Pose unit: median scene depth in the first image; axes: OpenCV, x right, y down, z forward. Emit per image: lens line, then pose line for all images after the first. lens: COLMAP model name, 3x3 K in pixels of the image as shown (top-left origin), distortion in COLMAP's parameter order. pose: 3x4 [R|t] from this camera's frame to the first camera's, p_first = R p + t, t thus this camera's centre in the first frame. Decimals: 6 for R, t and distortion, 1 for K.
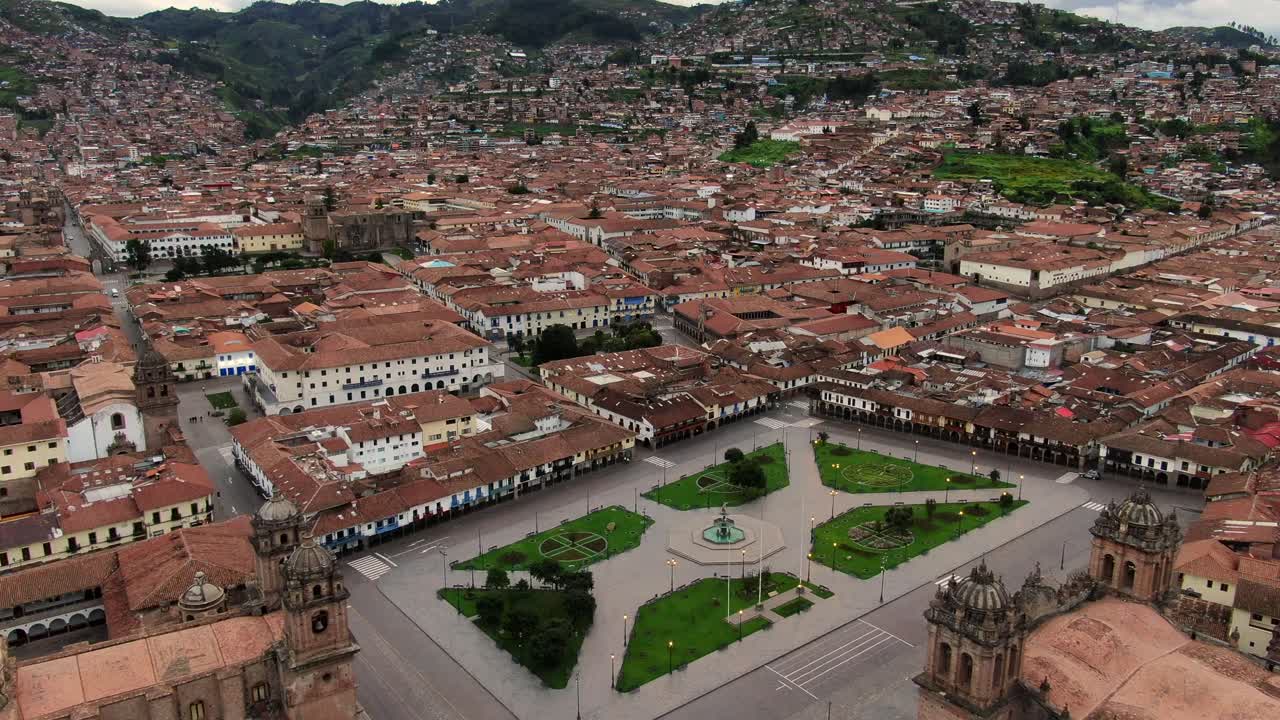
lens RADIAL K [[964.9, 0, 641.6], [0, 964.9, 375.2], [0, 0, 1]] dist [-0.023222, 0.009261]
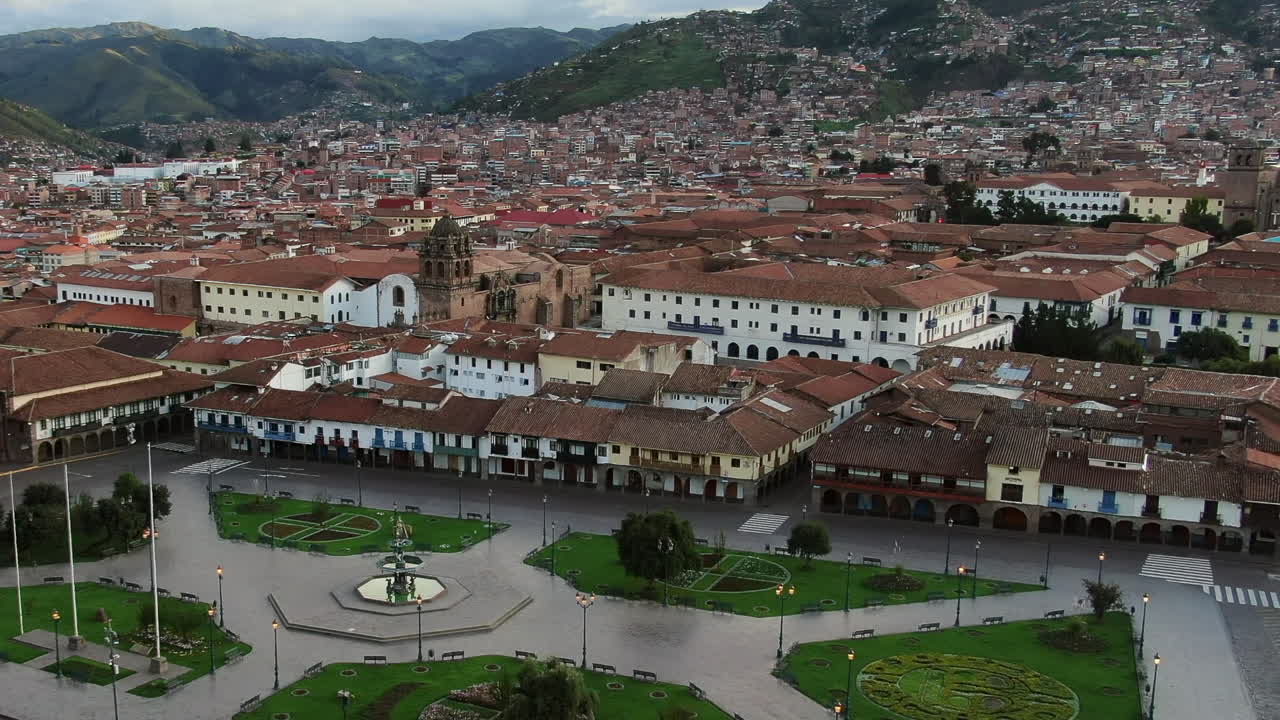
lens RADIAL K [[1347.8, 0, 494.9], [0, 1347.8, 414.5], [0, 0, 1]] dist [-0.023411, 0.011965]
pose [[0.355208, 0.190840, -0.915100, 0.493971], [-0.240282, 0.964686, 0.107912, 0.000751], [0.903378, 0.181550, 0.388520, 0.552545]]
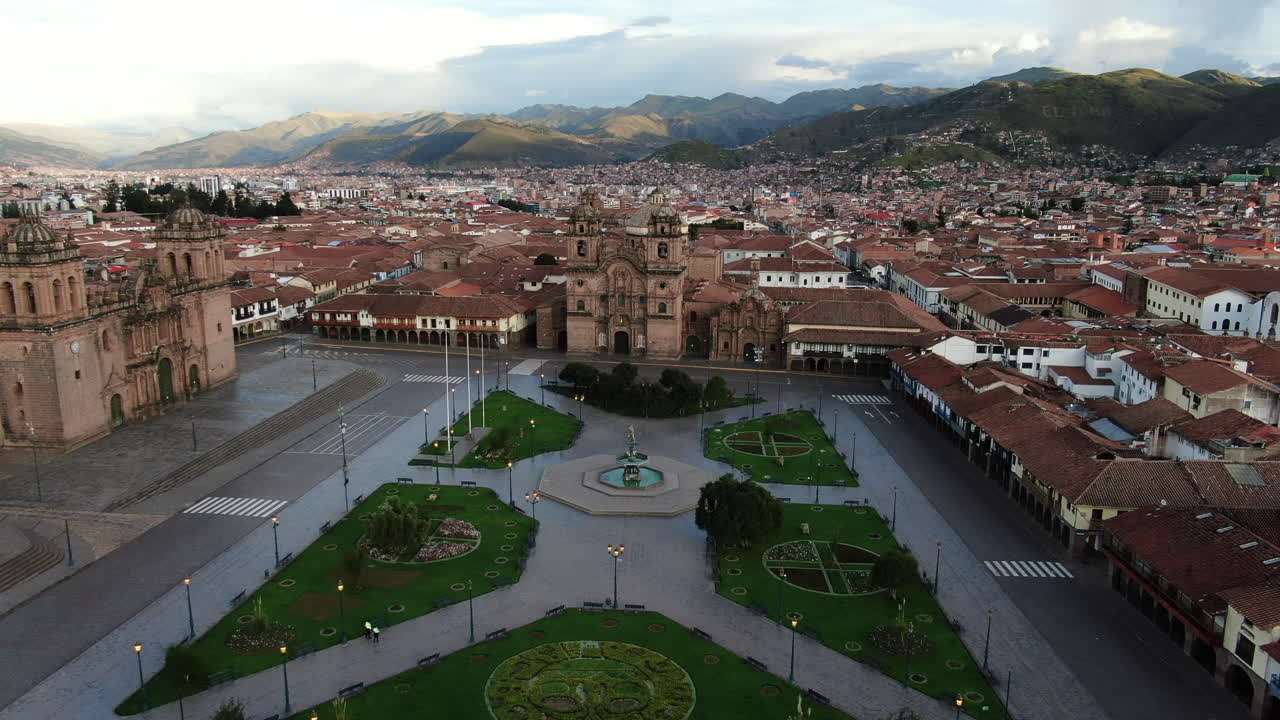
lens RADIAL K [[964.9, 0, 641.6], [0, 964.9, 375.2], [0, 0, 1]] dist [-0.023222, 0.009261]
pose [[-0.689020, 0.160601, -0.706724, 0.377989], [-0.192489, 0.899563, 0.392090, -0.108376], [0.698713, 0.406194, -0.588902, 0.974398]]
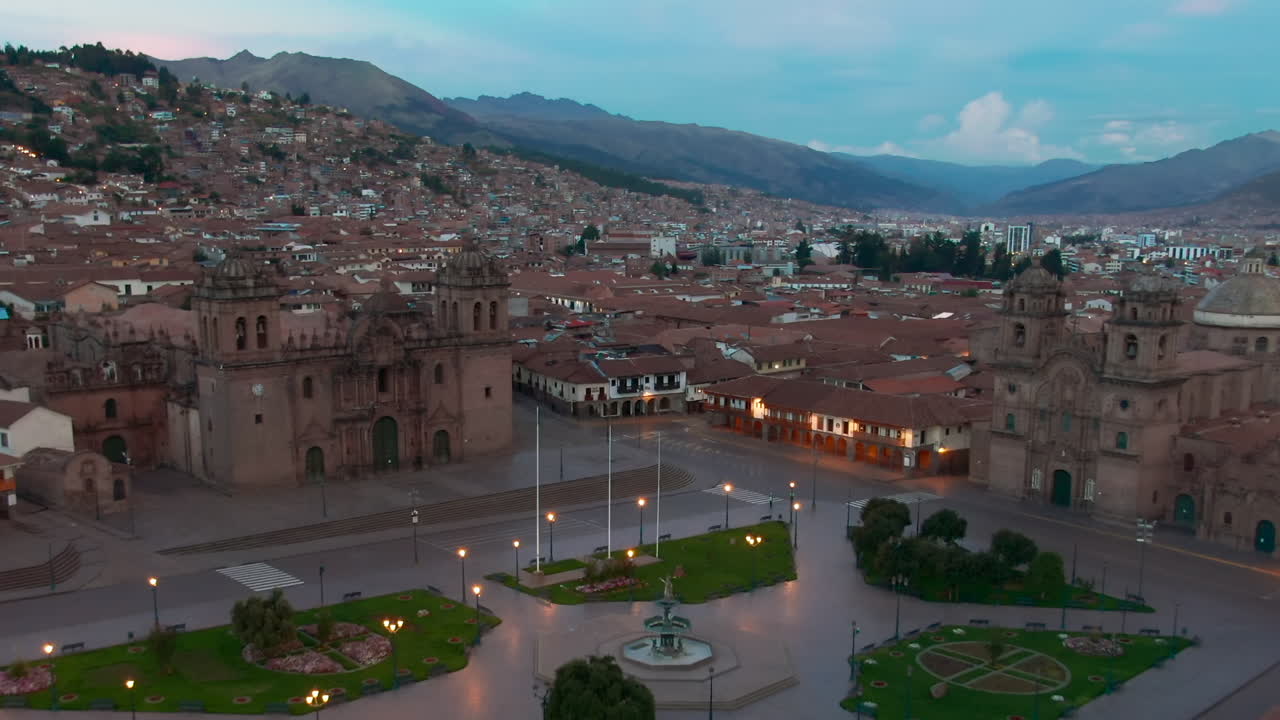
lens RADIAL K [[1362.7, 0, 615.5], [0, 1362.7, 510.6], [0, 0, 1]] dist [-0.022944, -0.016111]
pose [[-0.998126, 0.012929, -0.059811, 0.105291], [-0.017016, 0.880233, 0.474237, -0.138171], [0.058779, 0.474366, -0.878363, 1.094313]]
